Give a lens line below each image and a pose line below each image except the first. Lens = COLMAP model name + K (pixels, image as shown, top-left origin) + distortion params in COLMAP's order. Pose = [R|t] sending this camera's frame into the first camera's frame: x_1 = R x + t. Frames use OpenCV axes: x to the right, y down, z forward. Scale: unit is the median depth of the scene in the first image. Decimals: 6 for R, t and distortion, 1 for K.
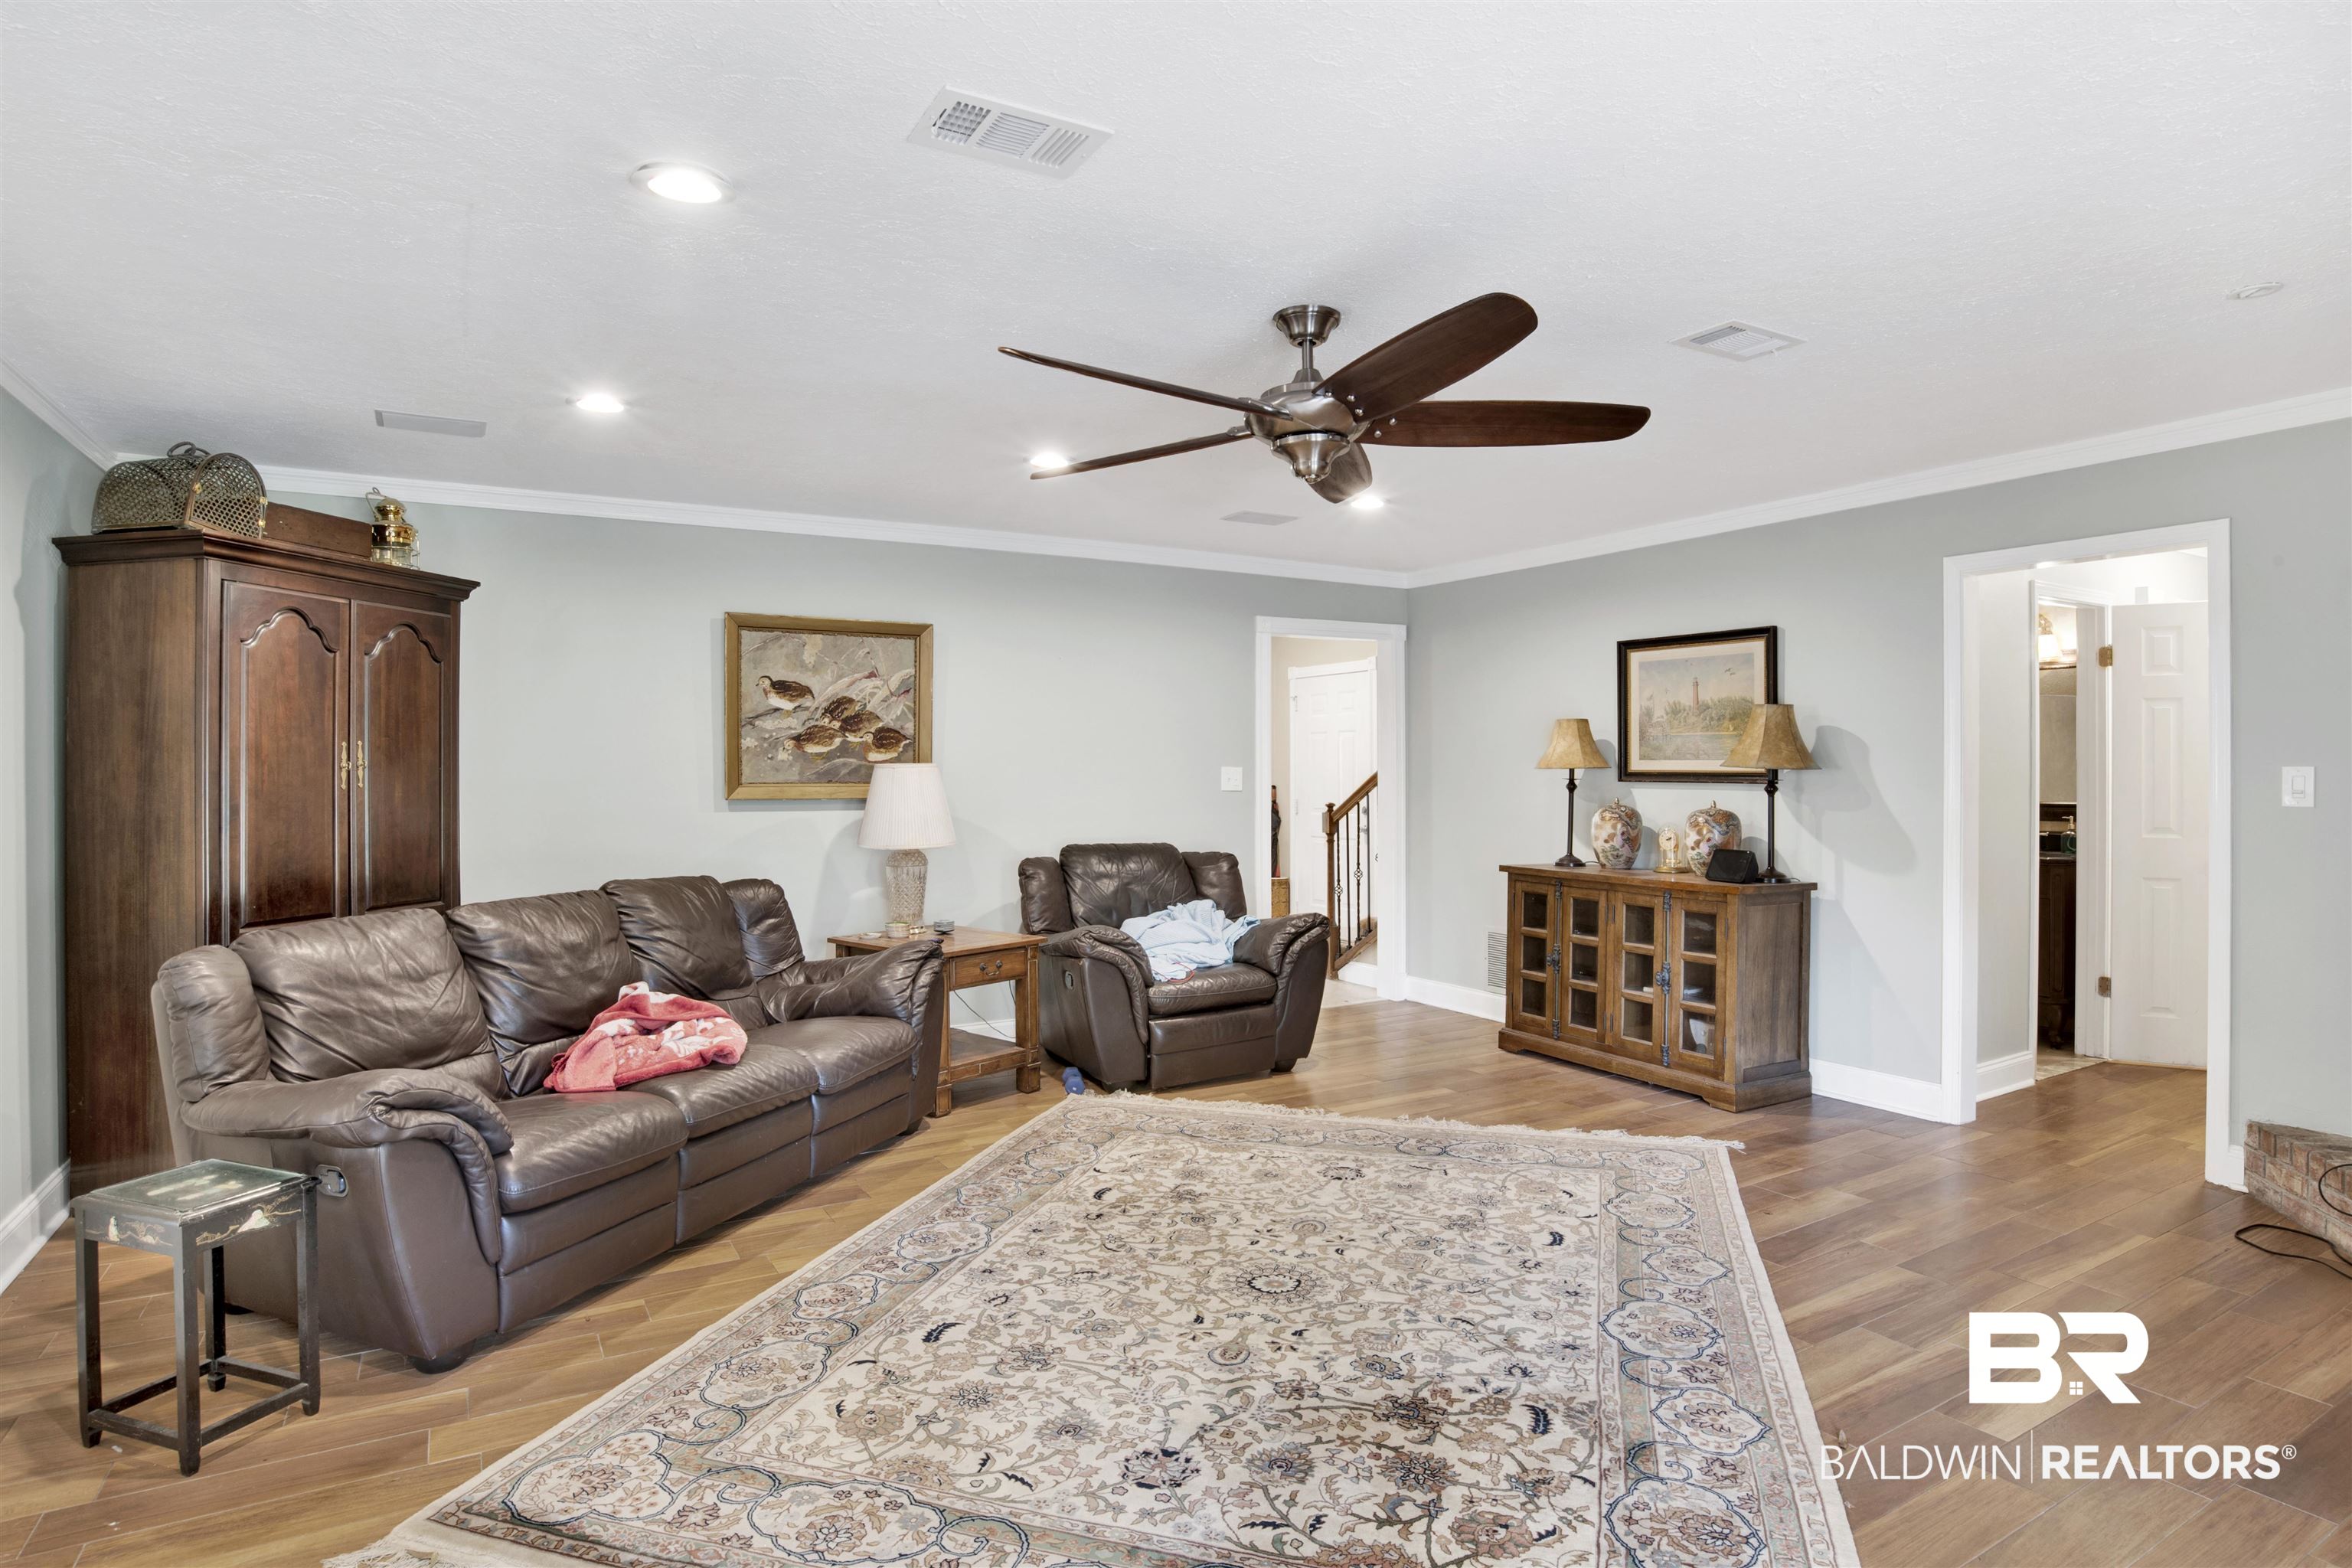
lens RADIAL K [[1238.1, 0, 1193.2], [0, 1238.1, 779.2], [0, 0, 1]] dist [-0.075996, 0.029348]
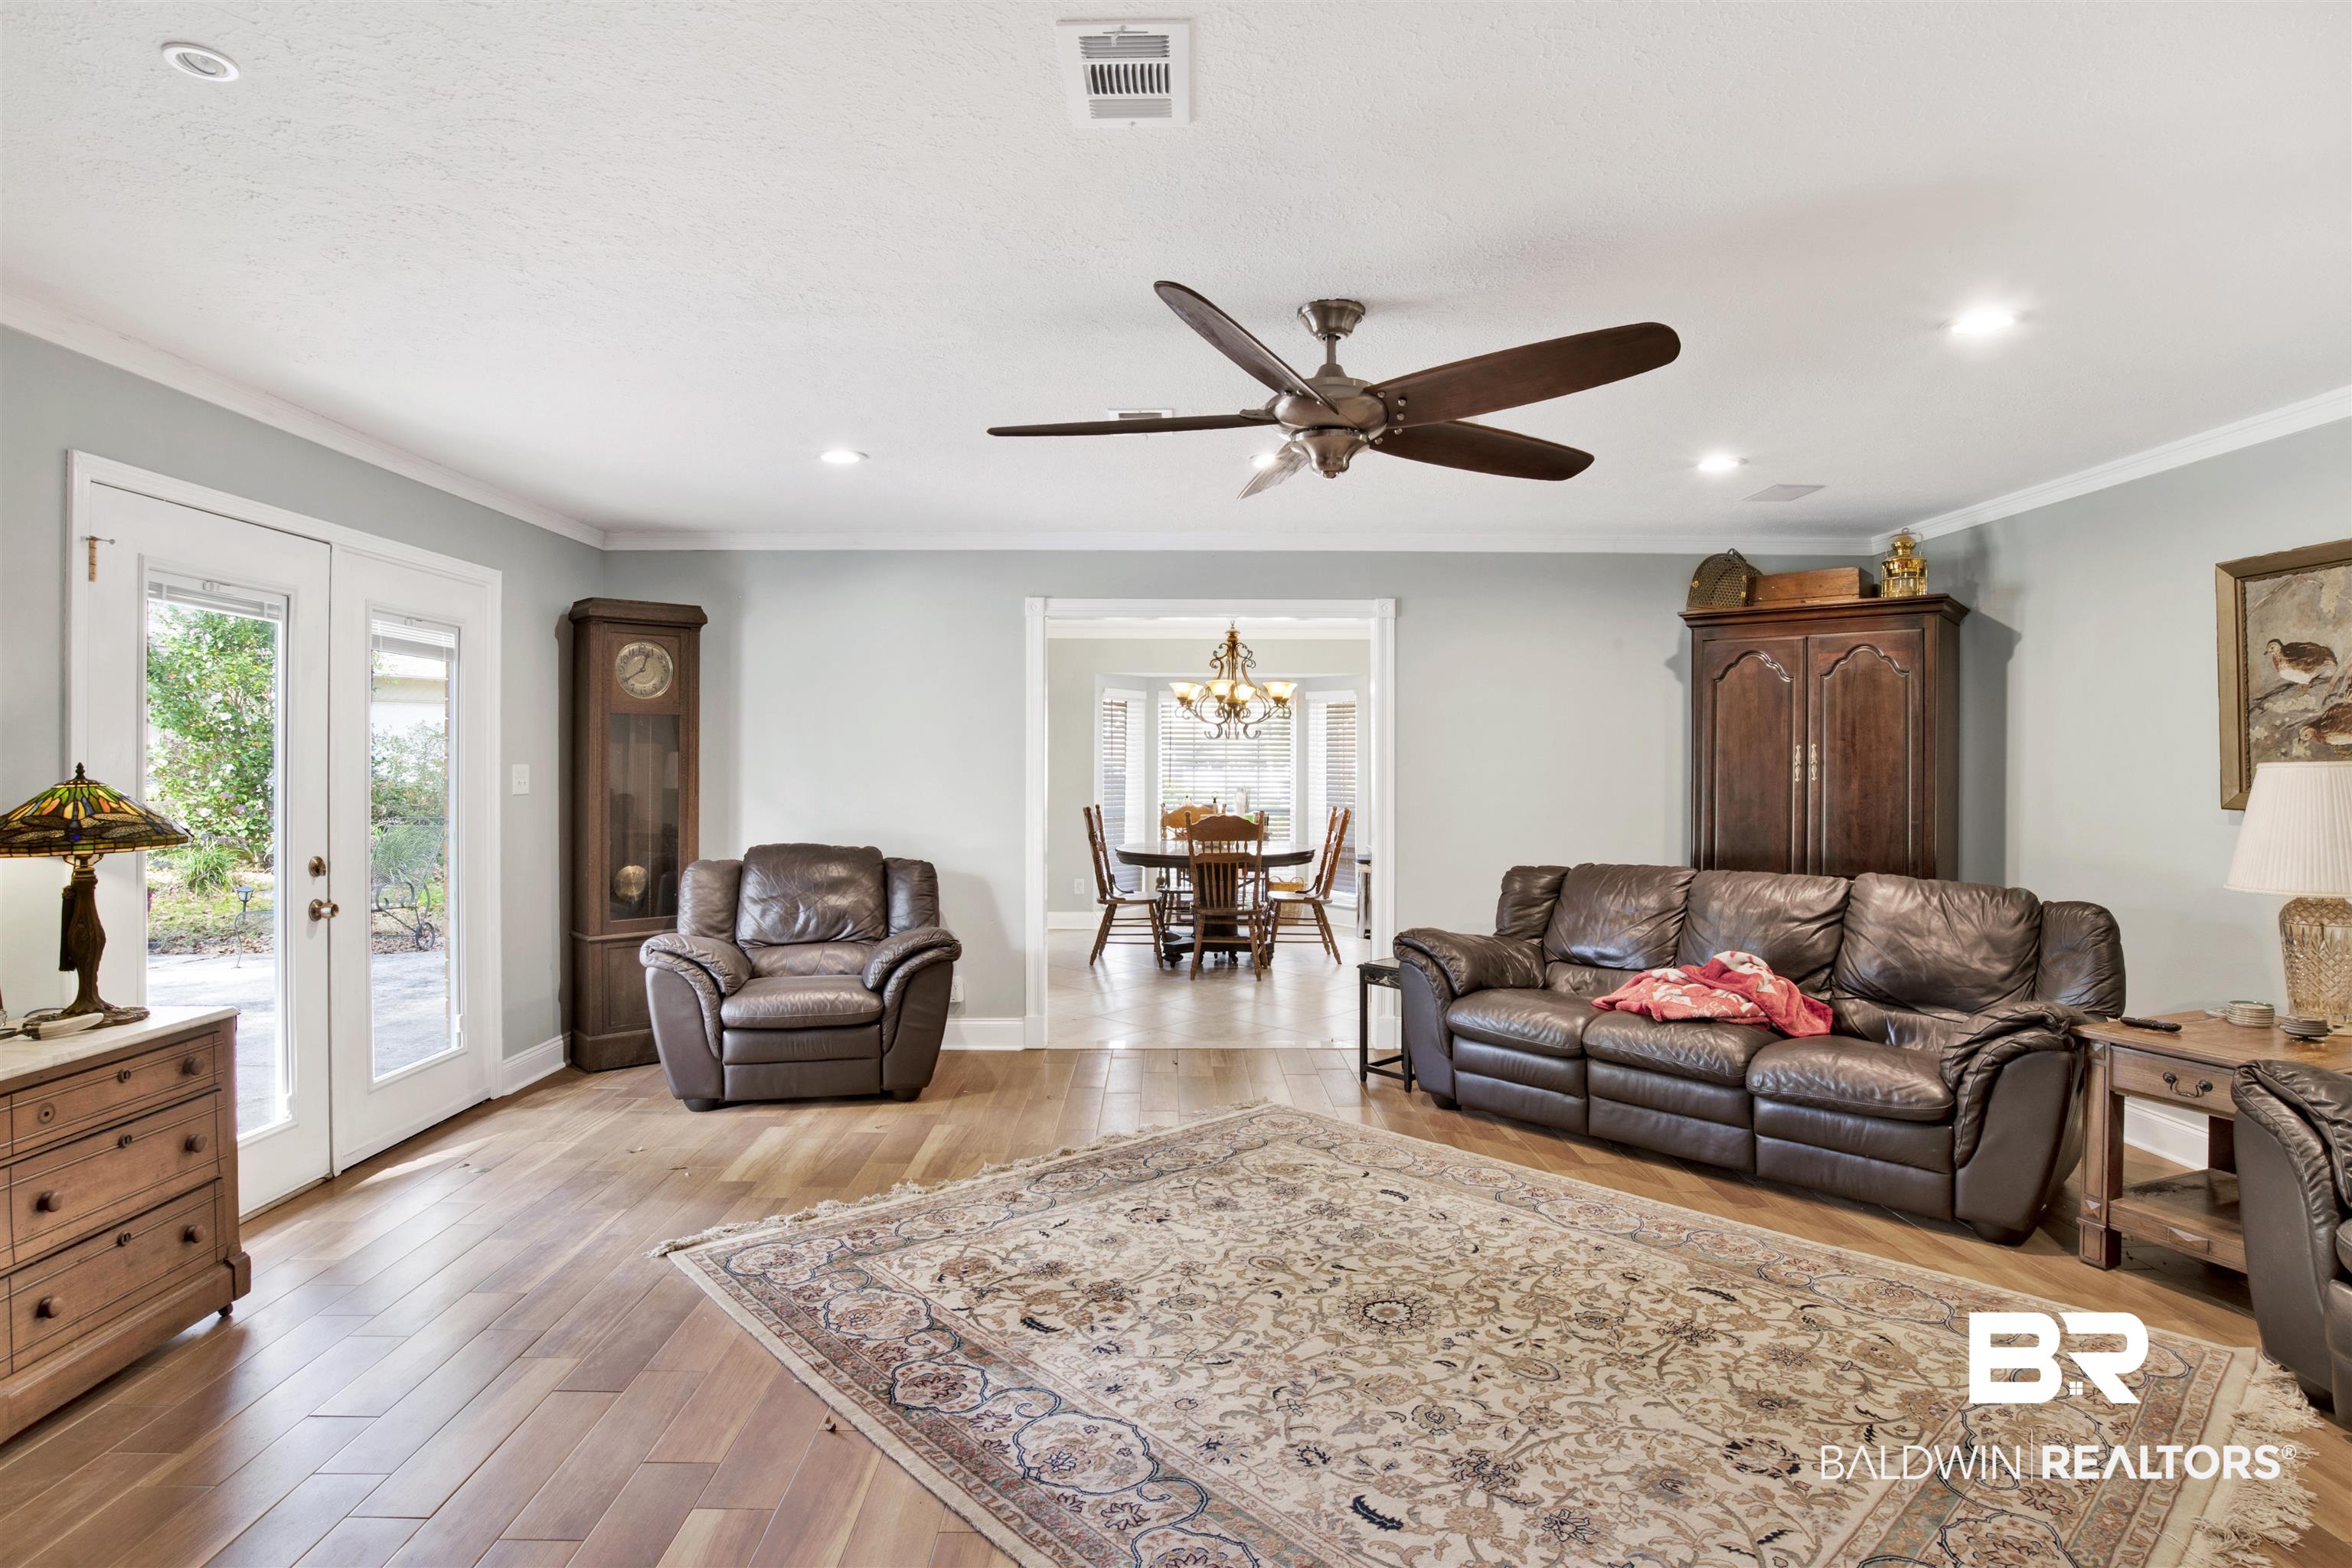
lens RADIAL K [[1255.3, 0, 1175.9], [0, 1255.3, 762.5], [0, 0, 1]] dist [-0.074338, 0.031637]
pose [[-0.501336, 0.000873, -0.865252, 0.763544], [-0.008233, 0.999949, 0.005779, -0.014116], [0.865214, 0.010021, -0.501303, 1.040266]]
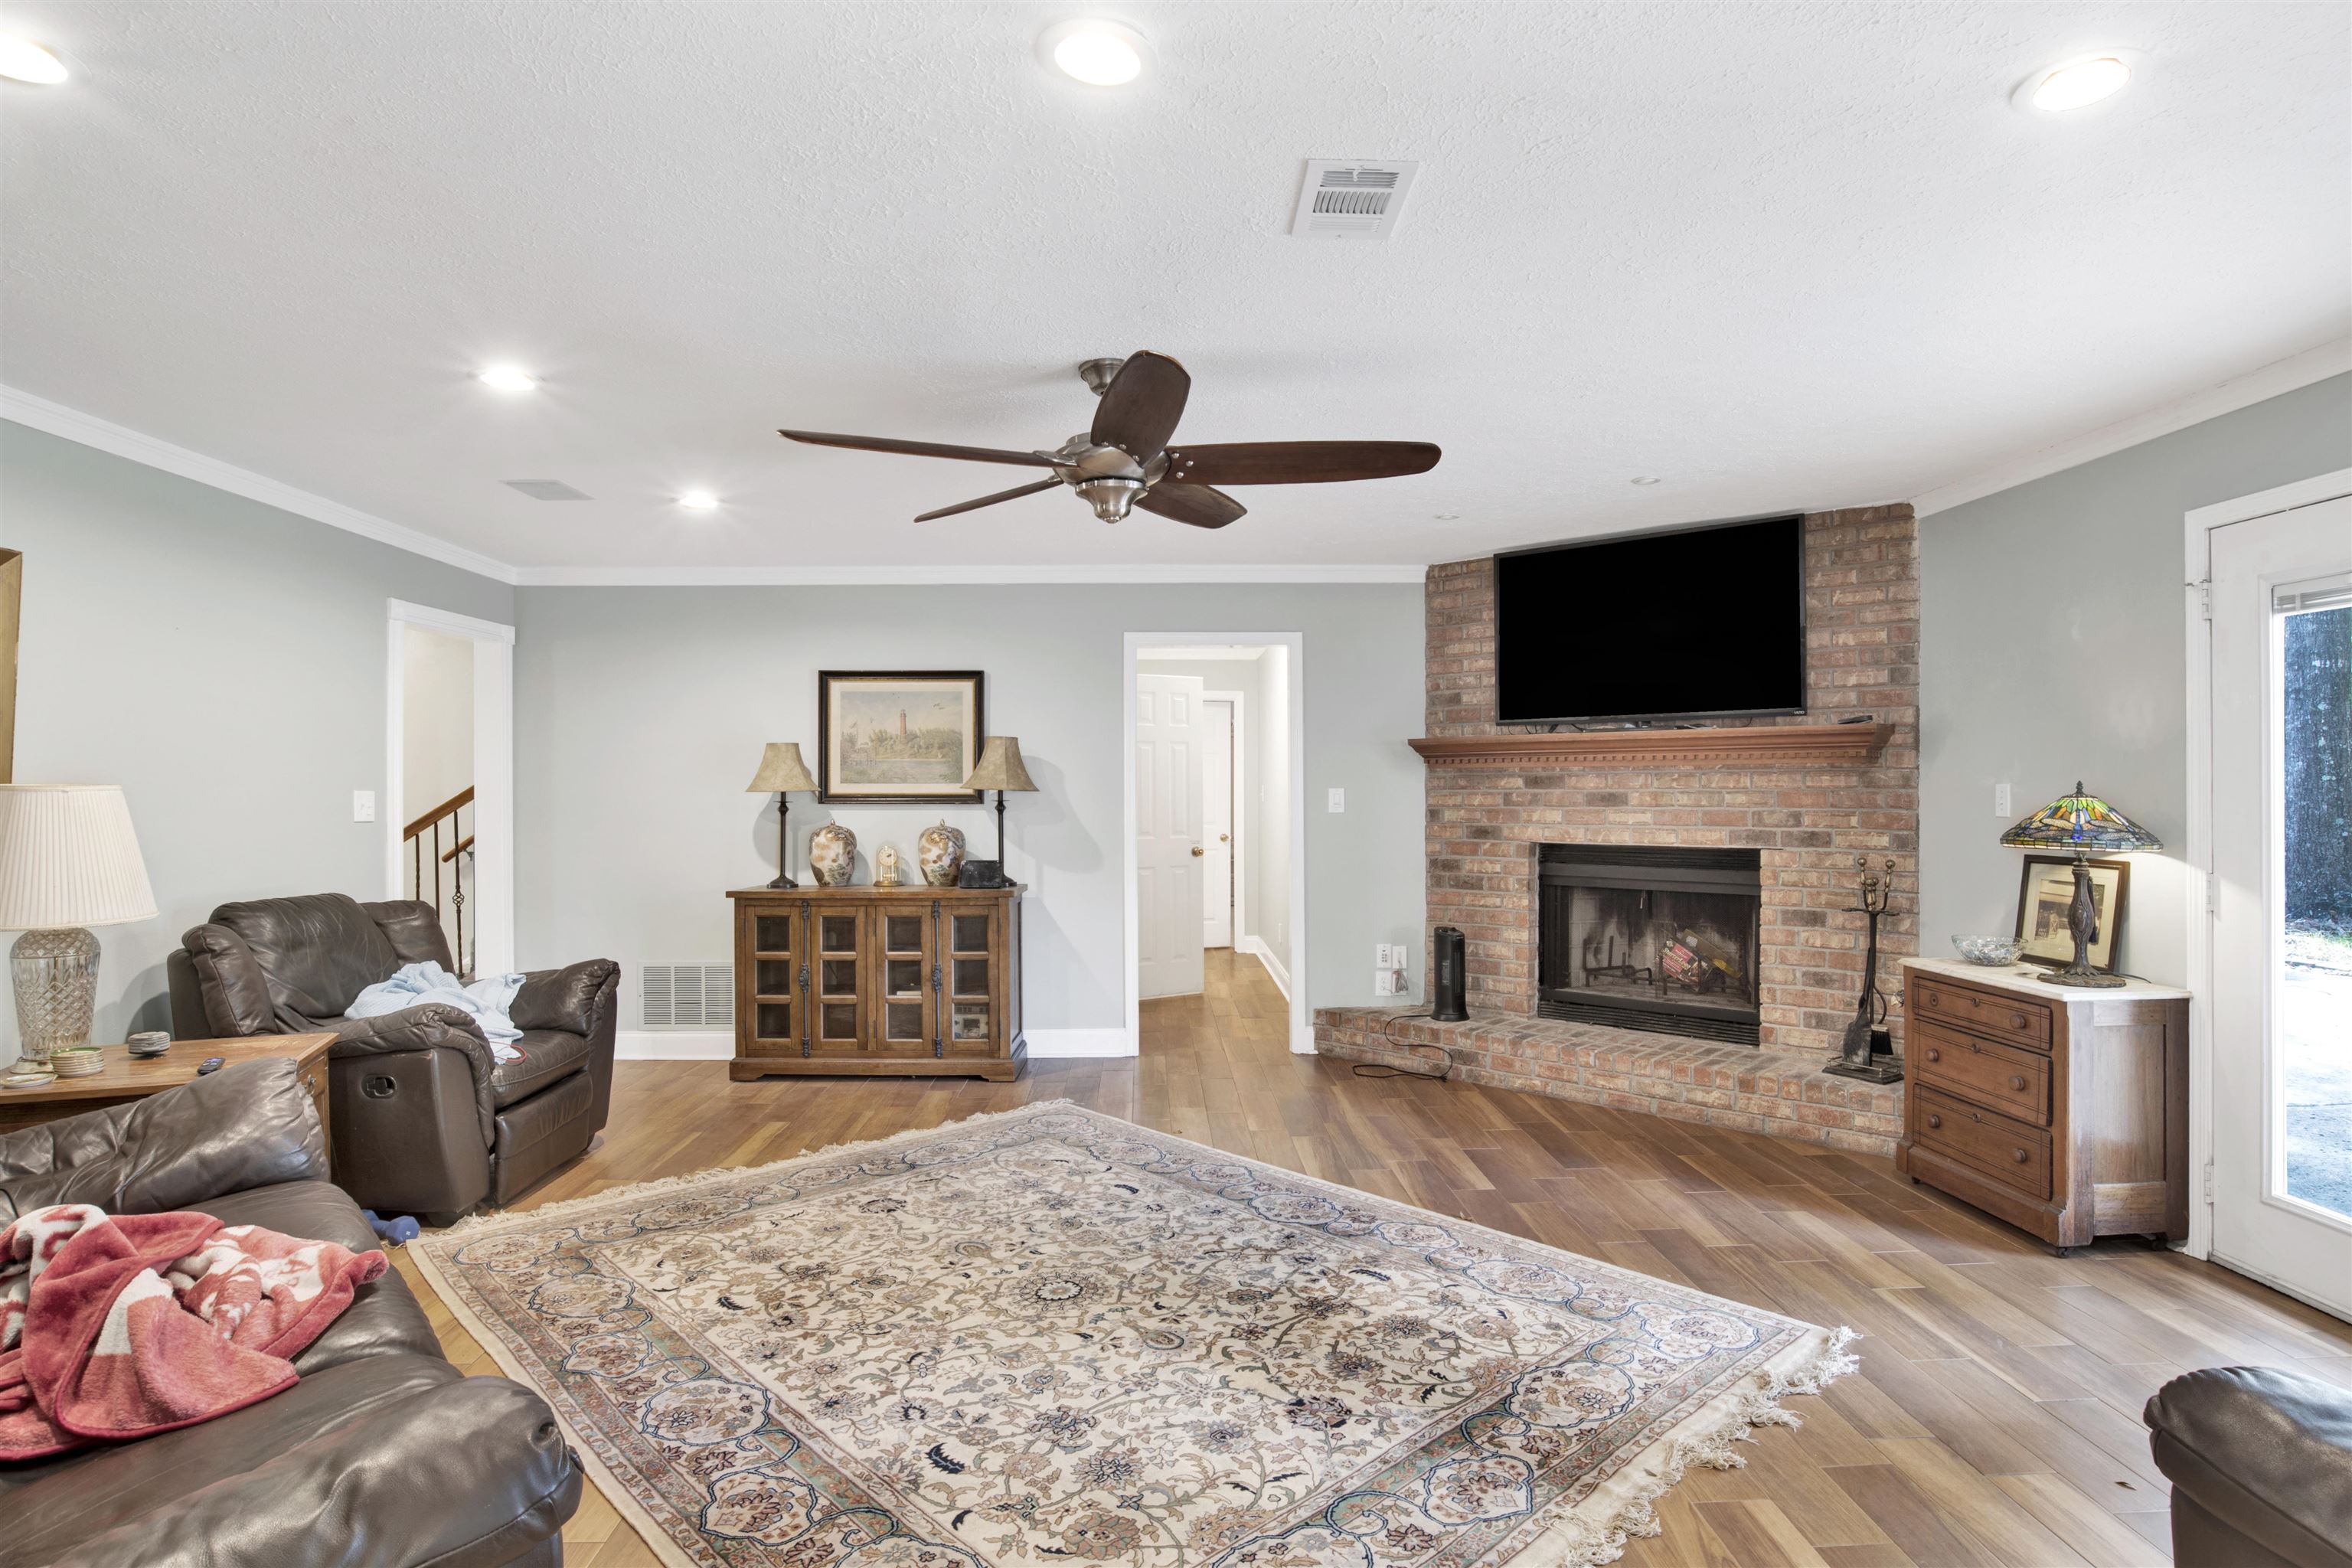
lens RADIAL K [[1240.0, 0, 1176.0], [0, 1240.0, 784.0], [0, 0, 1]] dist [-0.061604, 0.013231]
pose [[0.485631, 0.004675, 0.874151, -0.614768], [0.009823, 0.999893, -0.010804, -0.000767], [-0.874109, 0.013834, 0.485533, 0.317847]]
